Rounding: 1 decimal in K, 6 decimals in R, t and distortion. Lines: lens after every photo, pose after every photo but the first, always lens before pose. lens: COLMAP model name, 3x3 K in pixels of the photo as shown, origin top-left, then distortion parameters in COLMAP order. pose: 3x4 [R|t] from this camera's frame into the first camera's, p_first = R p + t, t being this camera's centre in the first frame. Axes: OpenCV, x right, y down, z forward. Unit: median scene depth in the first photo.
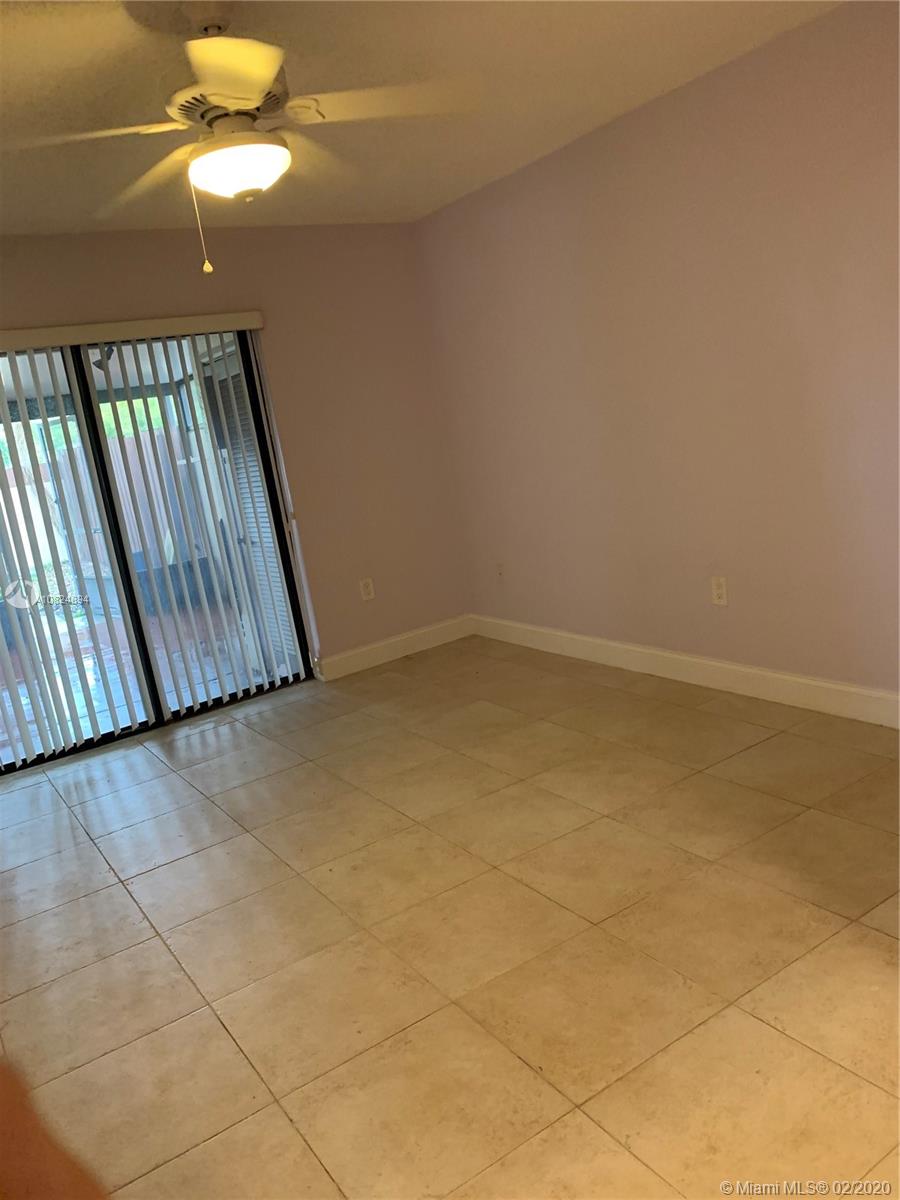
lens RADIAL K [[919.8, 0, 447.4], [0, 919.8, 597.8], [0, 0, 1]] dist [0.057918, -0.071833]
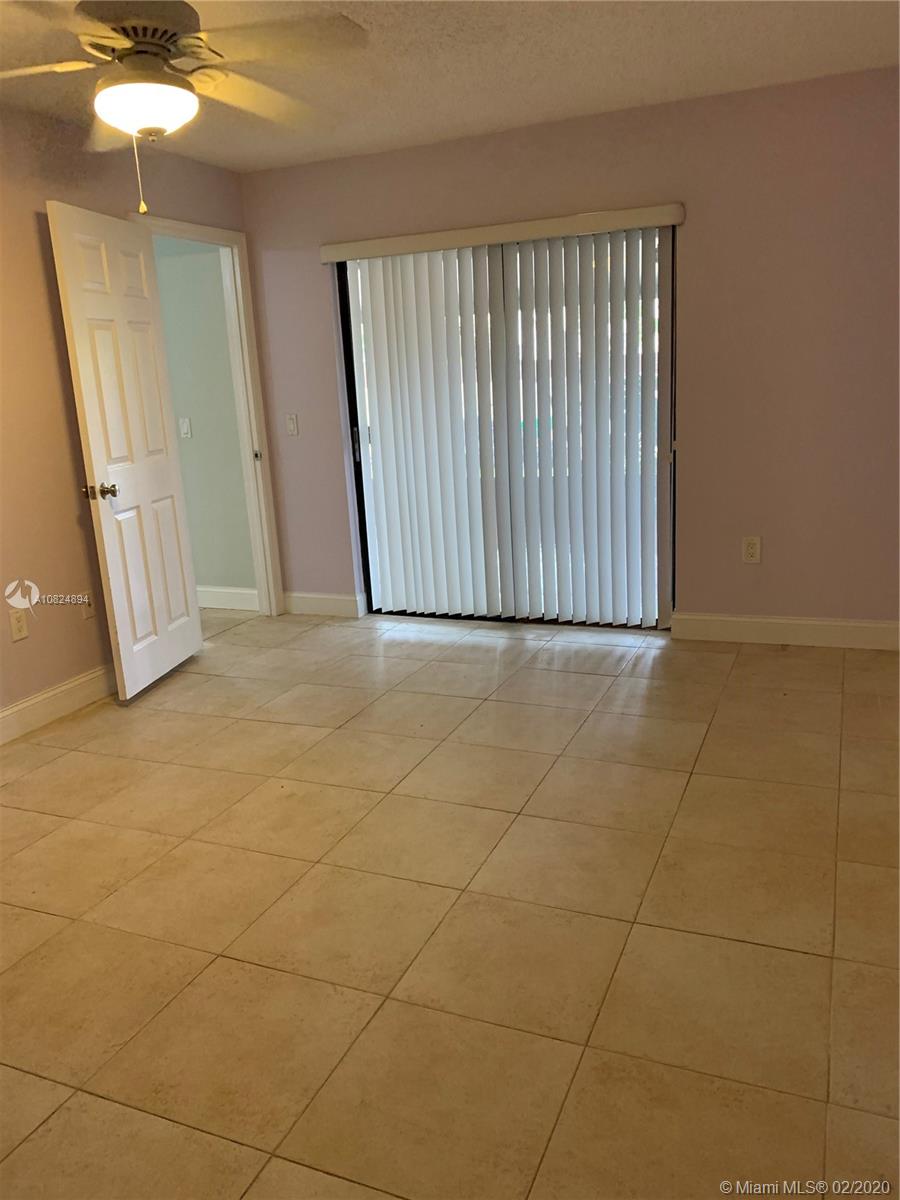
lens RADIAL K [[919.8, 0, 453.5], [0, 919.8, 603.8], [0, 0, 1]] dist [0.057918, -0.071833]
pose [[0.555053, 0.316456, -0.769267, 0.766566], [-0.194634, 0.948542, 0.249770, -0.217680], [0.808724, 0.011090, 0.588084, 0.557505]]
